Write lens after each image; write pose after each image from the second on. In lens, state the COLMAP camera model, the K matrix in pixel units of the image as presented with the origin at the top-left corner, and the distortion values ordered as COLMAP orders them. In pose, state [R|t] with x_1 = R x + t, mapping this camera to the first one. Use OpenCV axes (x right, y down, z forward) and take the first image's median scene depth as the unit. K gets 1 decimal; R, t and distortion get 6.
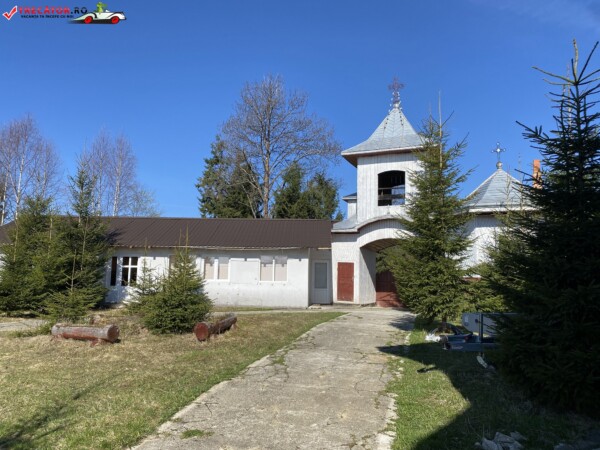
lens RADIAL K [[458.7, 0, 295.1], [0, 458.7, 224.3], [0, 0, 1]] dist [0.027468, -0.022984]
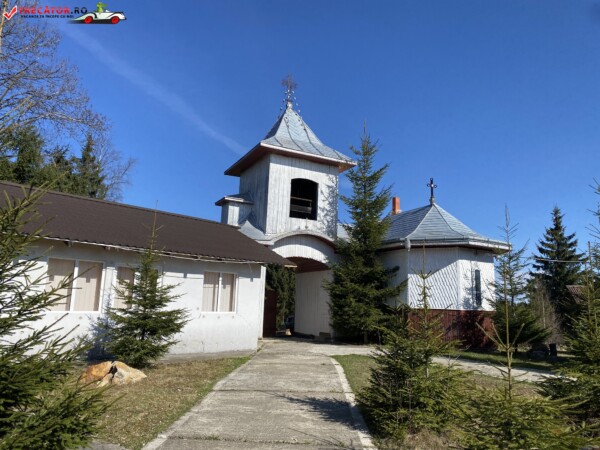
lens RADIAL K [[458.7, 0, 289.6], [0, 458.7, 222.6], [0, 0, 1]] dist [0.027468, -0.022984]
pose [[0.648999, 0.135038, 0.748709, -0.440213], [-0.115379, 0.990208, -0.078582, 0.035167], [-0.751990, -0.035386, 0.658225, 0.448073]]
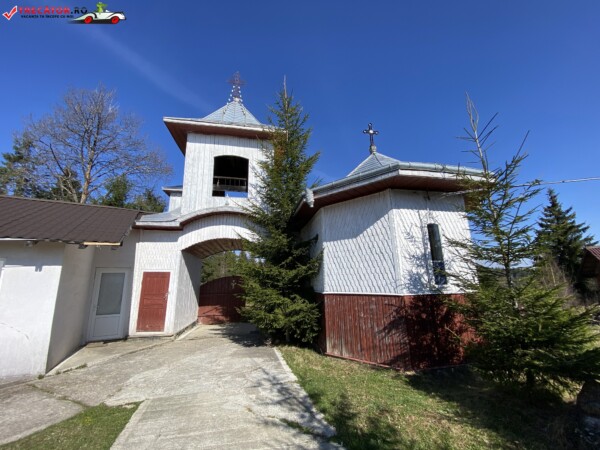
lens RADIAL K [[242.8, 0, 298.4], [0, 242.8, 224.2], [0, 0, 1]] dist [0.016045, -0.018696]
pose [[0.840715, 0.084647, 0.534821, 0.088292], [-0.029609, 0.993414, -0.110684, 0.047005], [-0.540668, 0.077218, 0.837684, 0.580610]]
